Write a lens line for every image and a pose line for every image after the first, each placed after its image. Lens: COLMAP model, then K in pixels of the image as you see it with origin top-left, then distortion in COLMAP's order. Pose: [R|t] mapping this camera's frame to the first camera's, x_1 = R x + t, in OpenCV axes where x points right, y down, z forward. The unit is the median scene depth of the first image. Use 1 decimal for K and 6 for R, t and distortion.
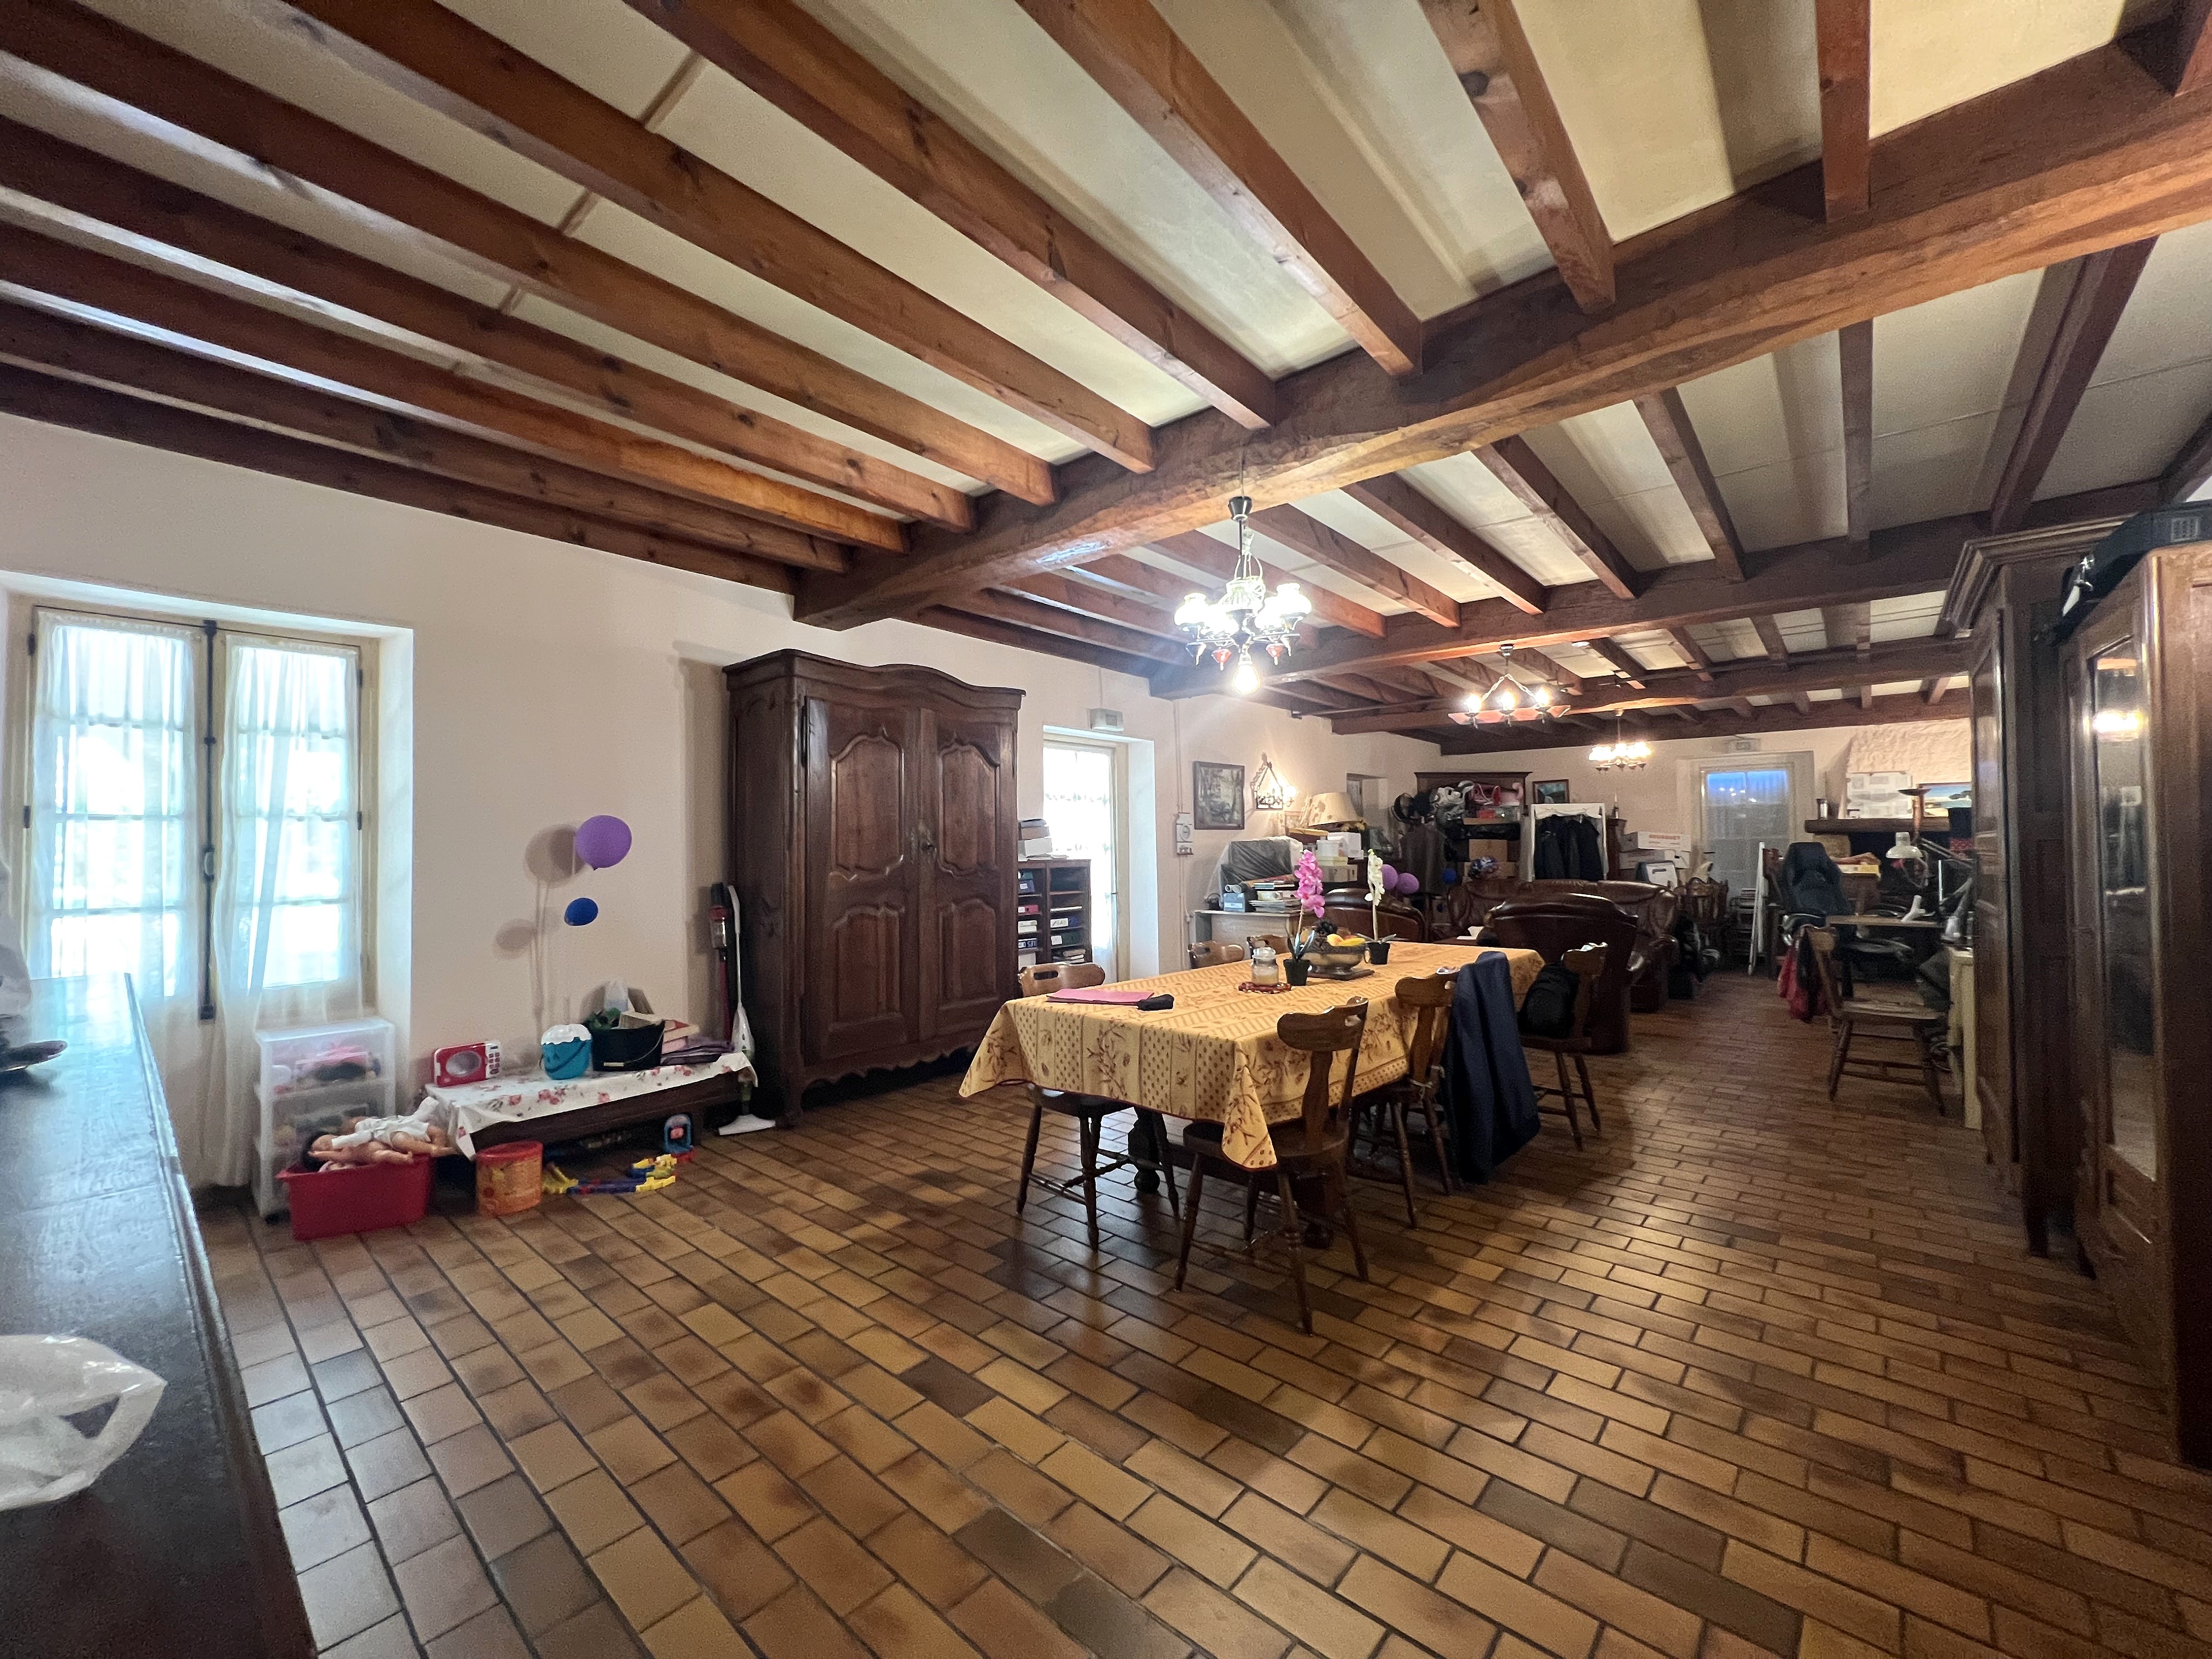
lens RADIAL K [[888.1, 0, 1103.5], [0, 888.1, 828.0], [0, 0, 1]] dist [-0.029149, 0.000200]
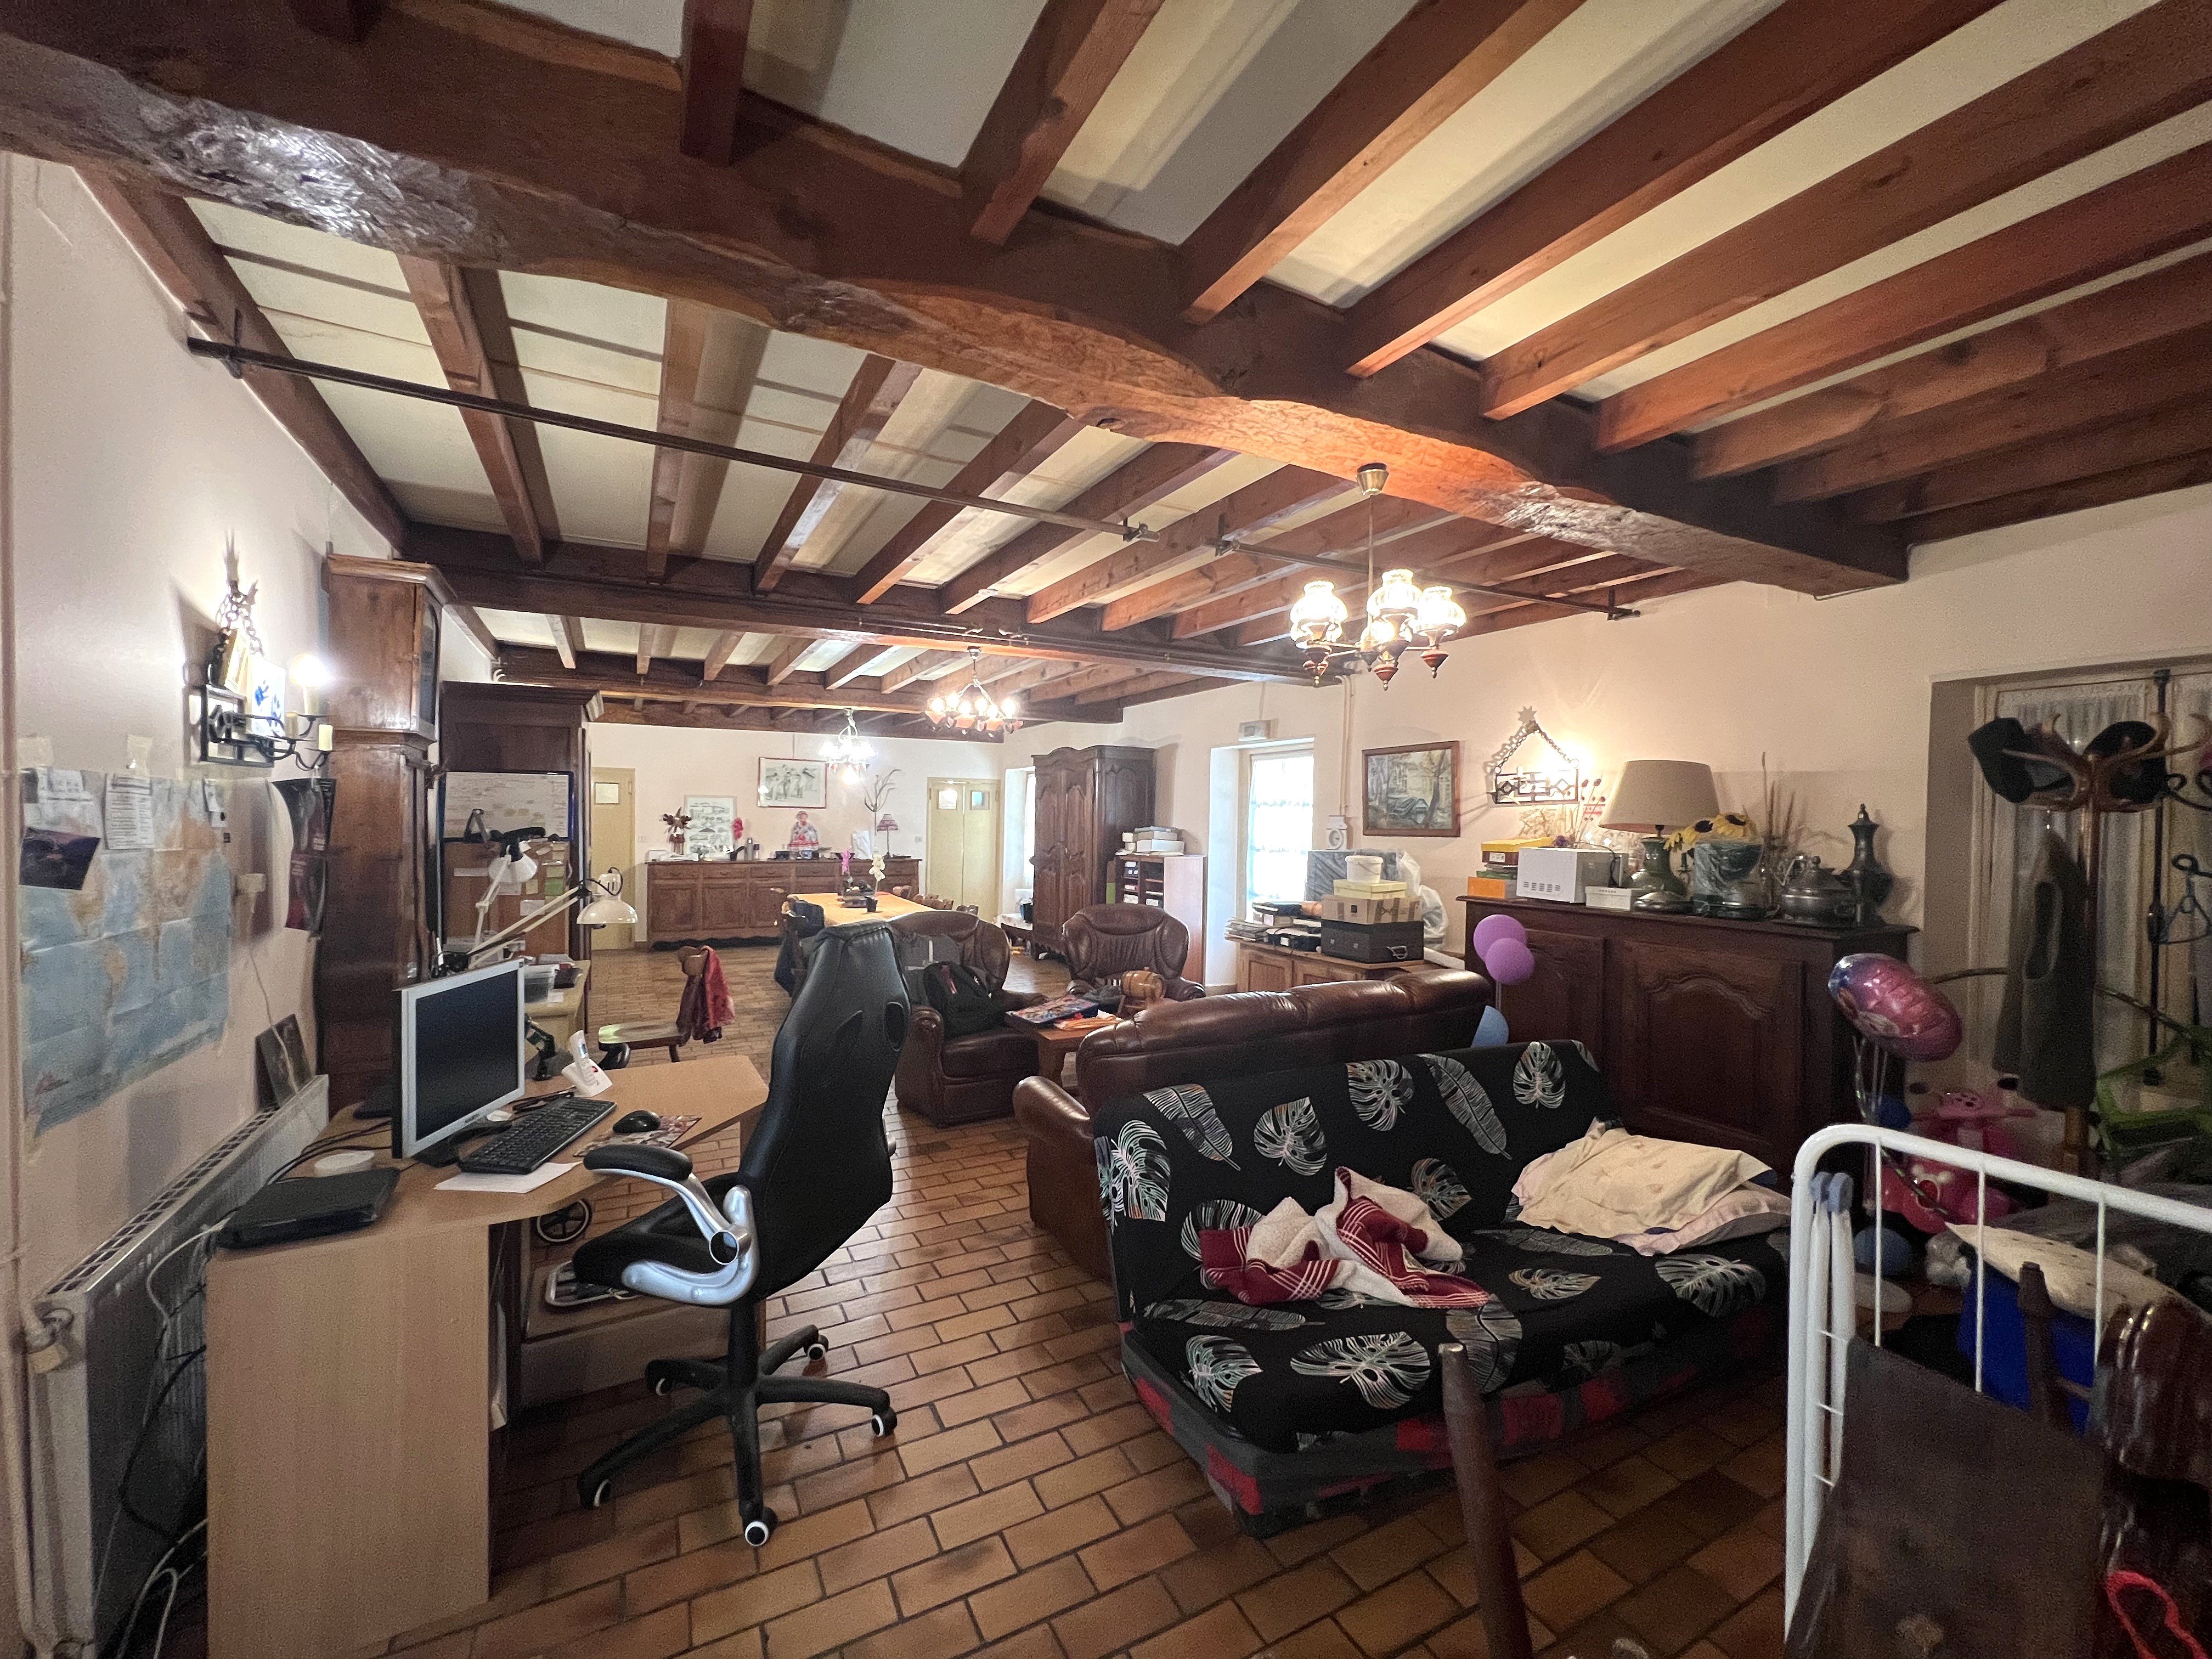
lens RADIAL K [[888.1, 0, 1101.1], [0, 888.1, 831.9], [0, 0, 1]] dist [-0.029149, 0.000200]
pose [[-0.359981, 0.017834, -0.932789, 0.894635], [0.014498, 0.999803, 0.013521, -0.015141], [0.932847, -0.008657, -0.360168, 1.019428]]
